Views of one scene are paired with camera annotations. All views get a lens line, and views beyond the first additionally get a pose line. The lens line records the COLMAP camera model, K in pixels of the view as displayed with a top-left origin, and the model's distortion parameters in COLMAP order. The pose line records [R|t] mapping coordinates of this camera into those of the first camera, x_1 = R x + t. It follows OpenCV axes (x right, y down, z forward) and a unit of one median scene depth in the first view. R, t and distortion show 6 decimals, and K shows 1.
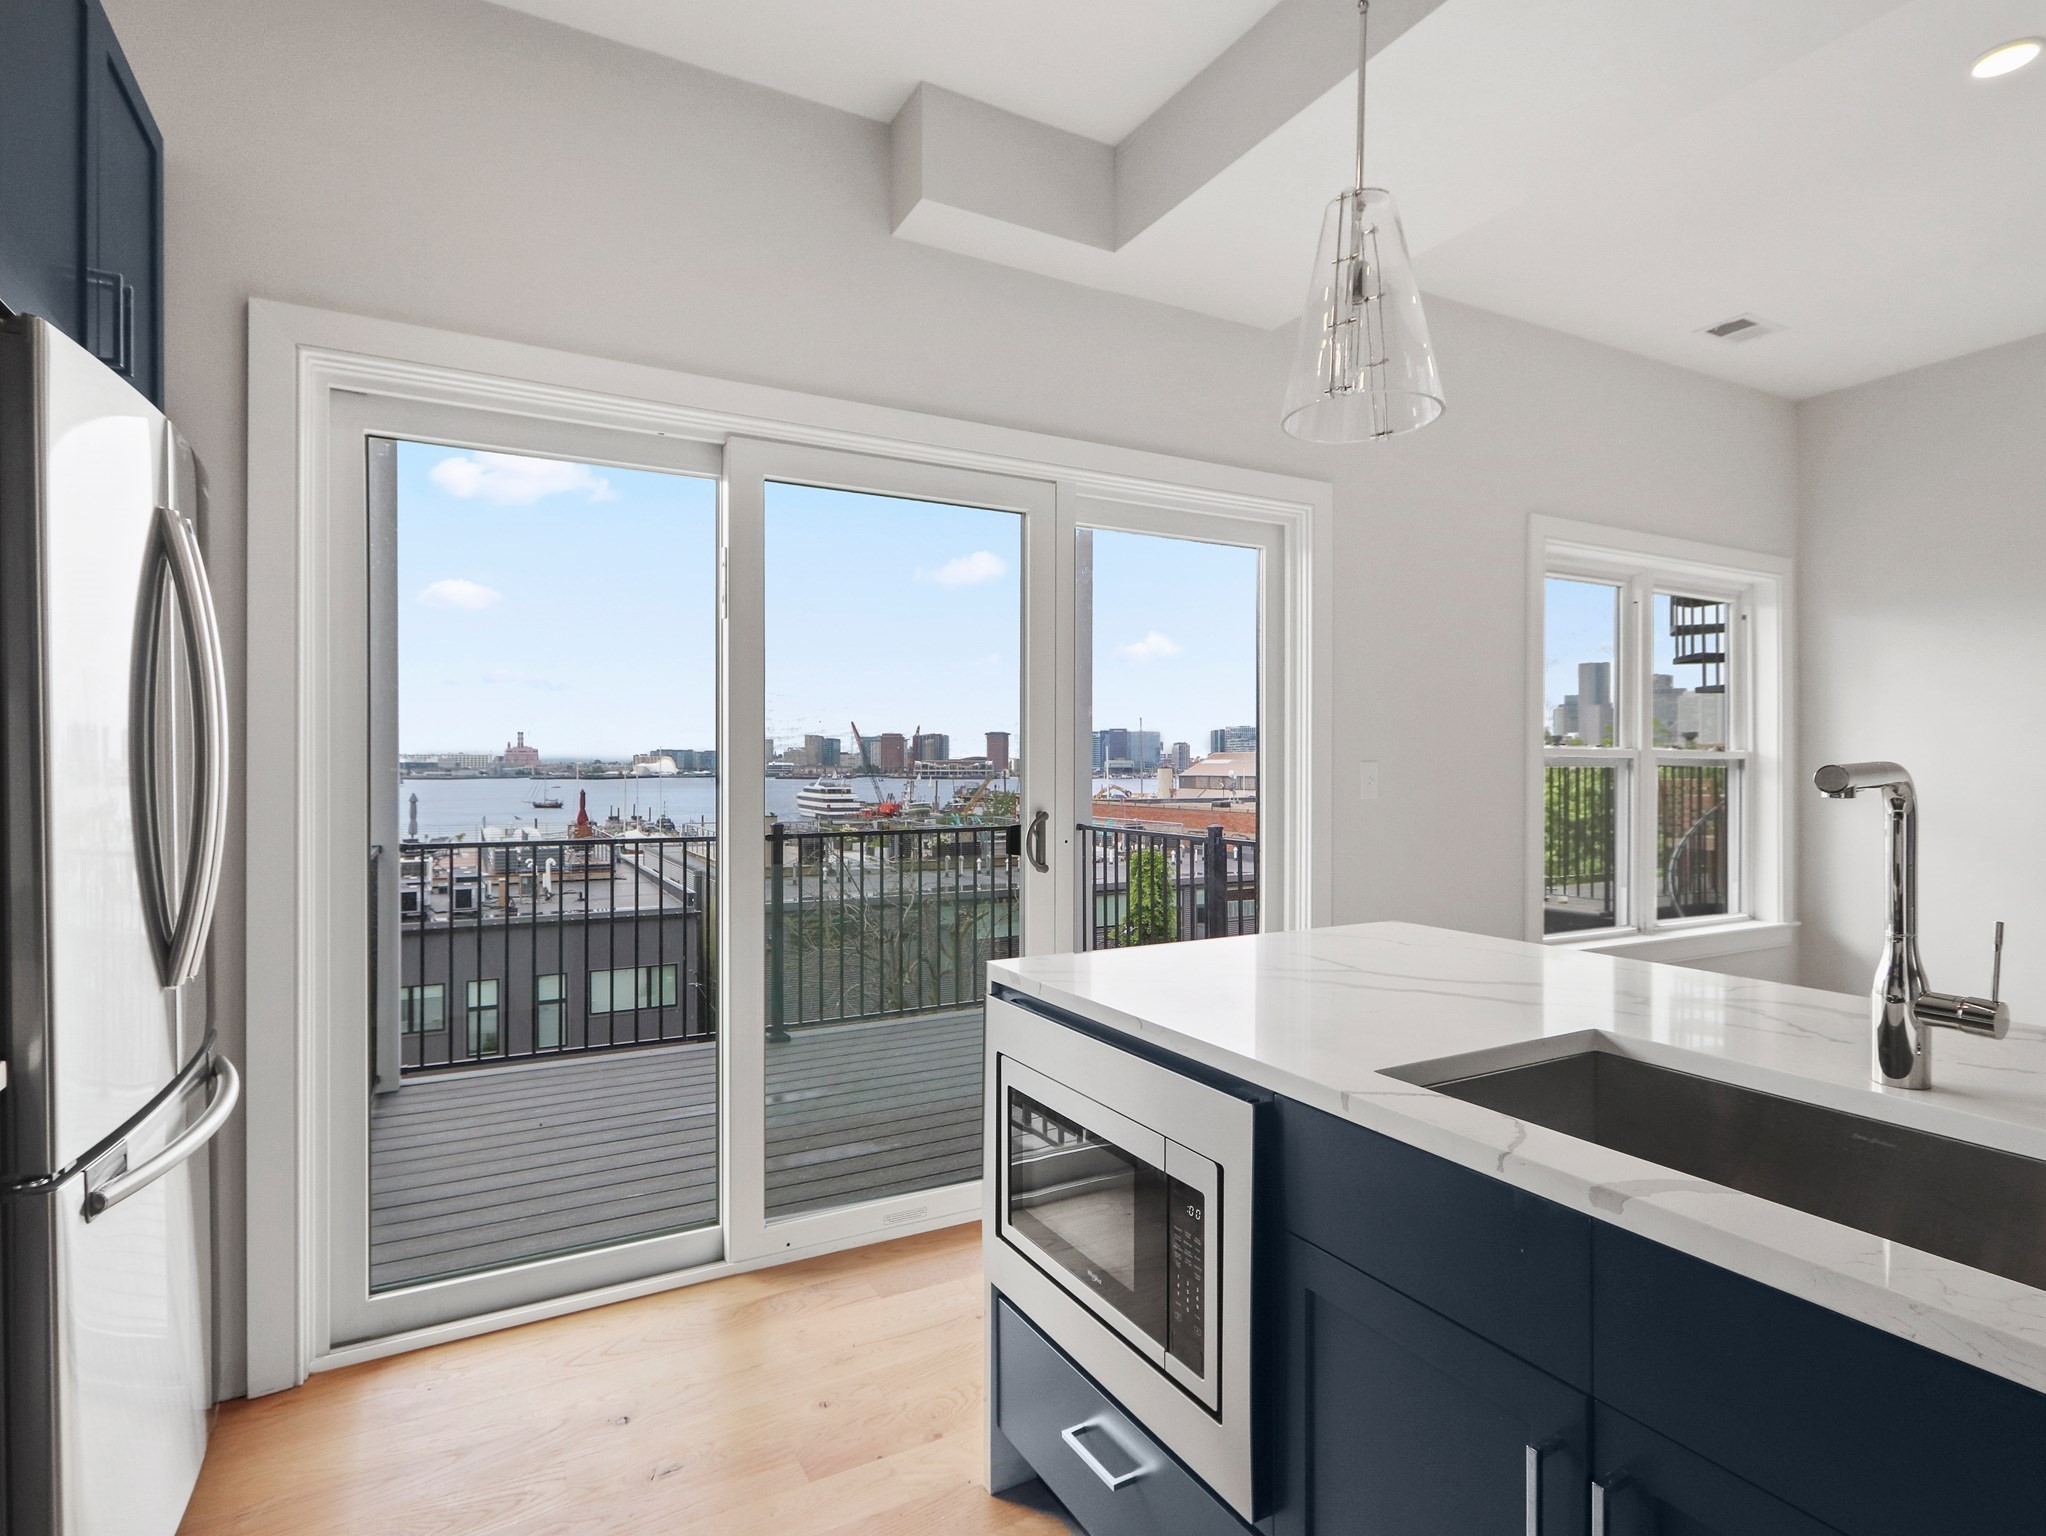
lens RADIAL K [[1059.4, 0, 1023.0], [0, 1059.4, 768.0], [0, 0, 1]] dist [-0.003283, 0.000148]
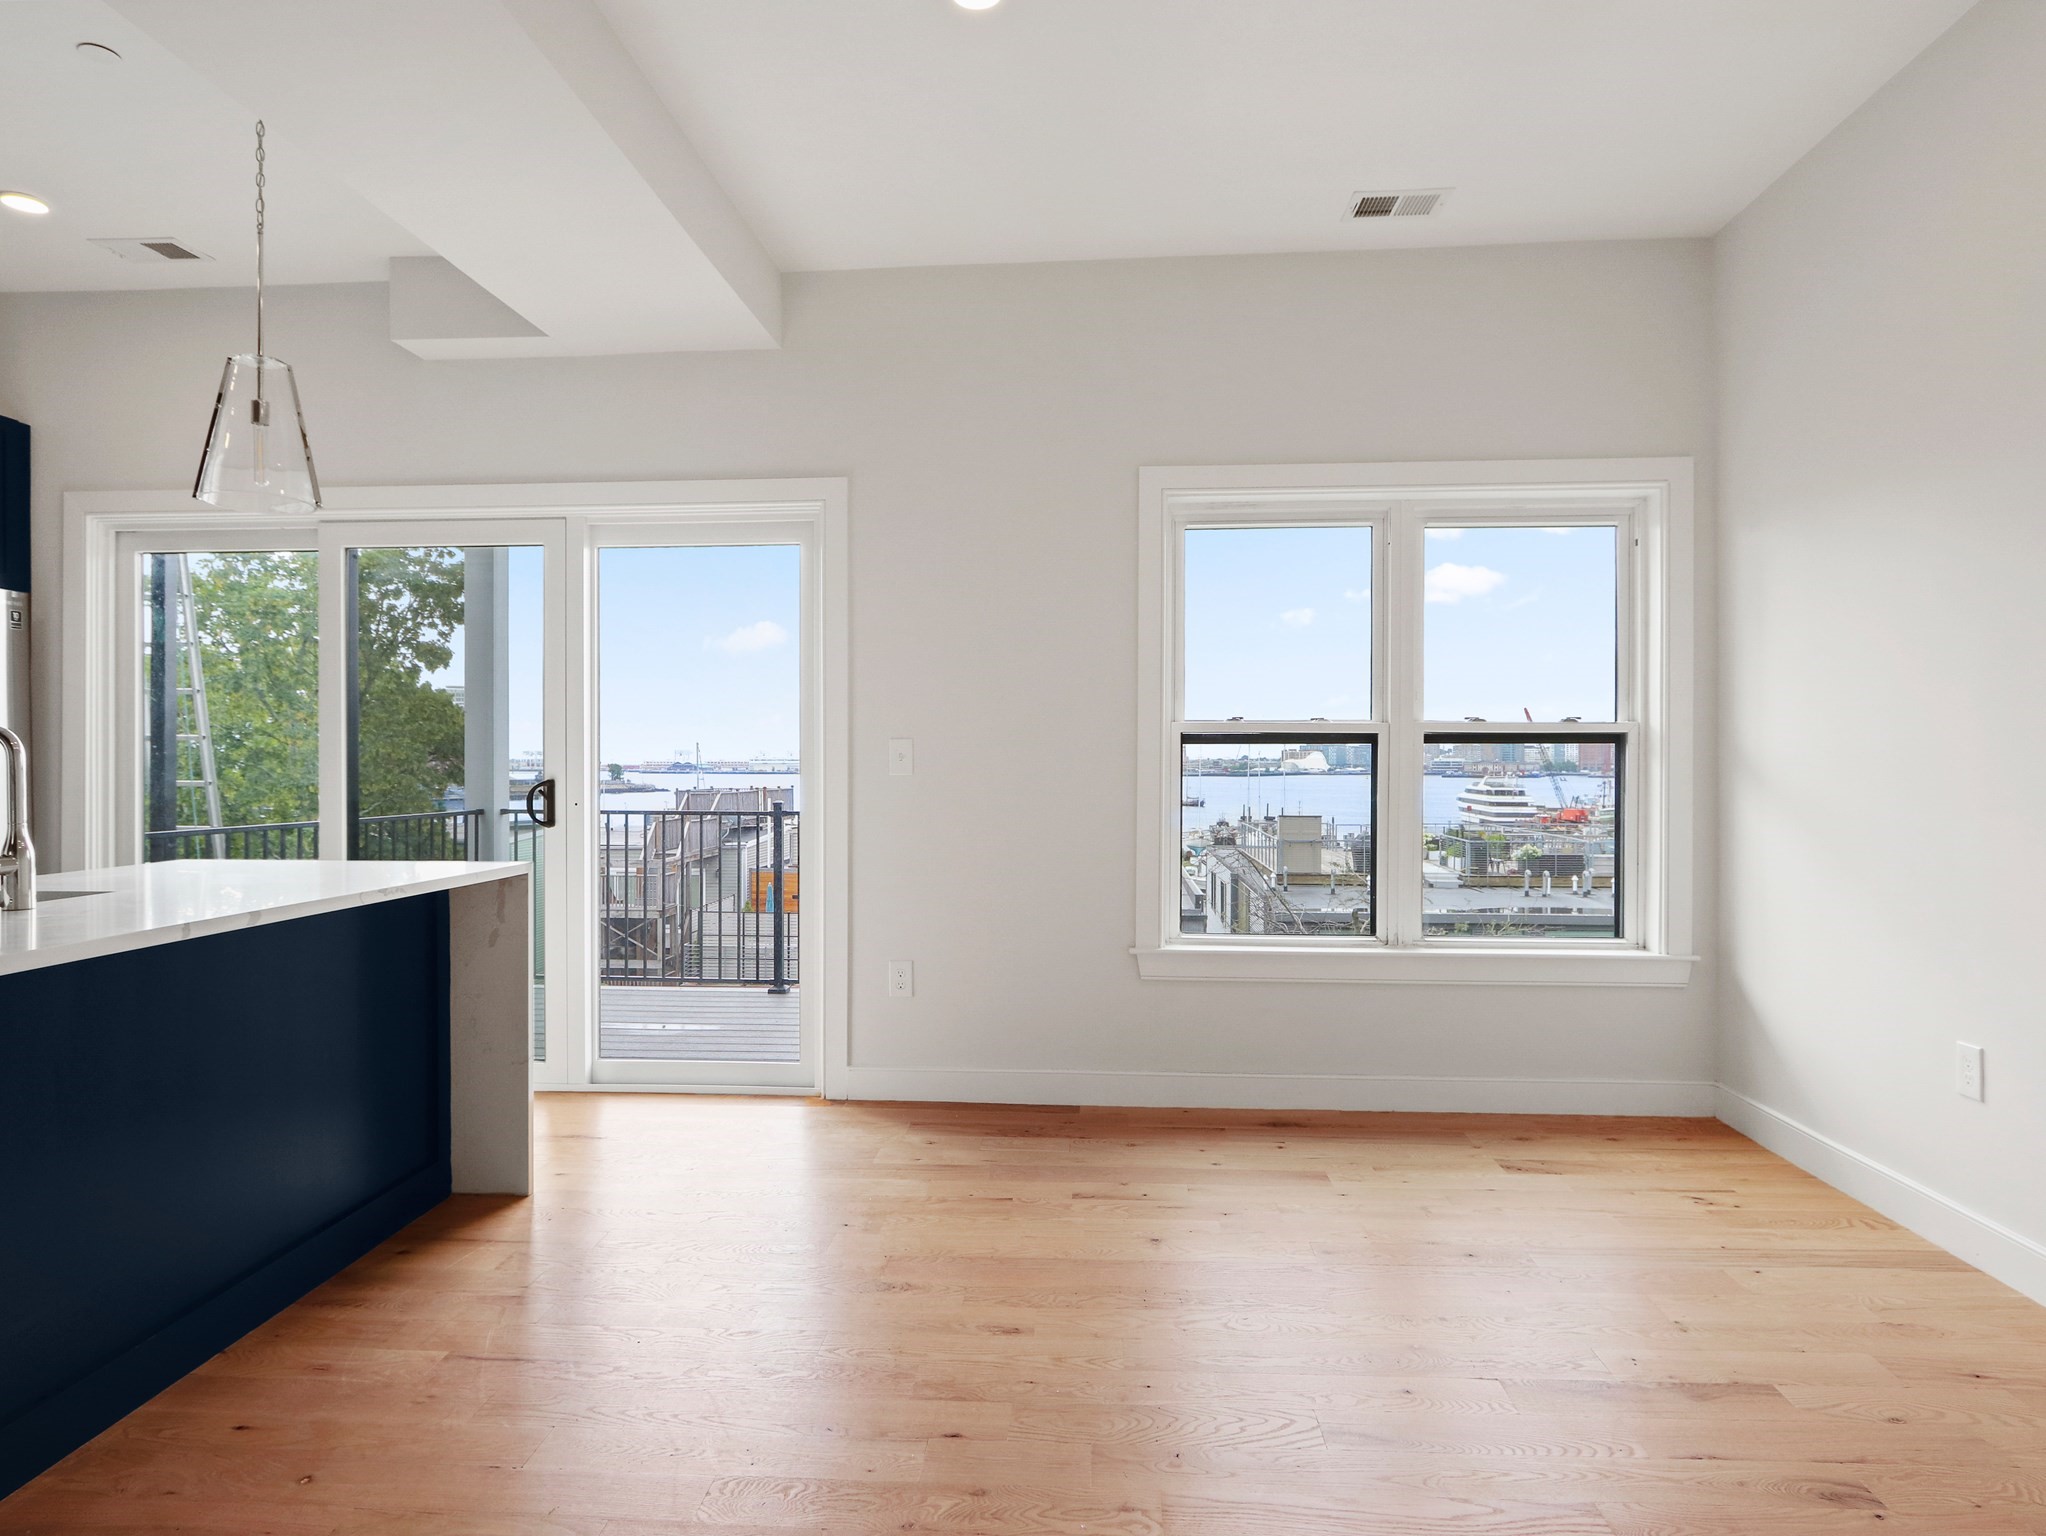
lens RADIAL K [[1202.6, 0, 1023.0], [0, 1202.6, 768.0], [0, 0, 1]] dist [0.000190, -0.000631]
pose [[0.843994, 0.001020, -0.536352, 0.774135], [0.000336, 0.999997, 0.002432, 0.014245], [0.536353, -0.002233, 0.843991, 0.053562]]
